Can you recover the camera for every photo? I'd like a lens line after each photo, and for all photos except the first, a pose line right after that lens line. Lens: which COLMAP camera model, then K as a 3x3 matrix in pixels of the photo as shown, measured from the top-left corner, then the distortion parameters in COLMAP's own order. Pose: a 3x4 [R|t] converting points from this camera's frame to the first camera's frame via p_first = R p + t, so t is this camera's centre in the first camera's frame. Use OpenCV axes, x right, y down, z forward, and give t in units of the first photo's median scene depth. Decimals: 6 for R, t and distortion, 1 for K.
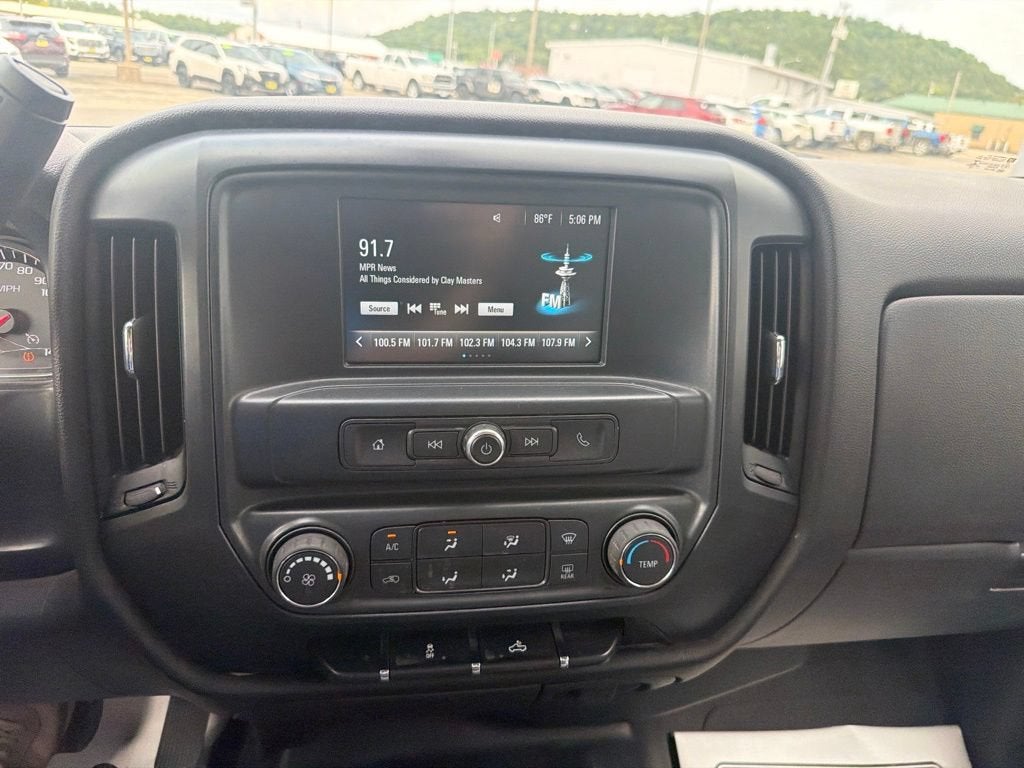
lens RADIAL K [[732.2, 0, 512.0], [0, 732.2, 384.0], [0, 0, 1]] dist [0.006019, -0.004261]
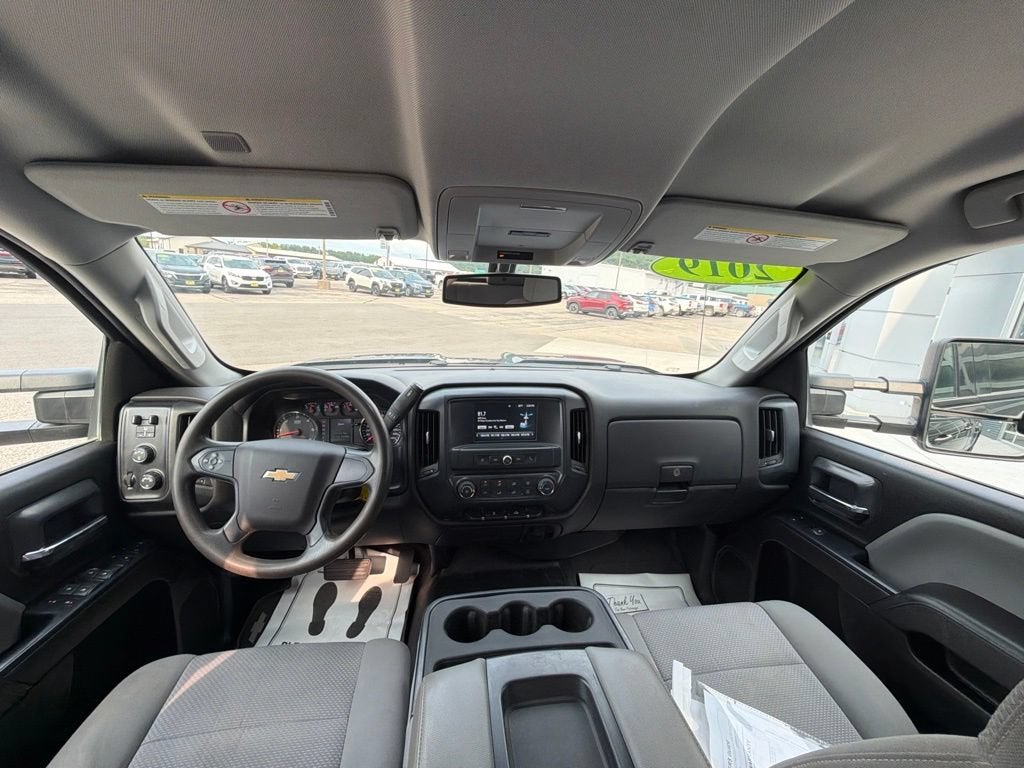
lens RADIAL K [[407.0, 0, 518.1], [0, 407.0, 386.5], [0, 0, 1]] dist [0.000549, -0.000030]
pose [[0.999810, -0.015181, -0.012258, 0.053888], [0.013343, 0.990322, -0.138143, -0.009030], [0.014237, 0.137953, 0.990336, -1.222481]]
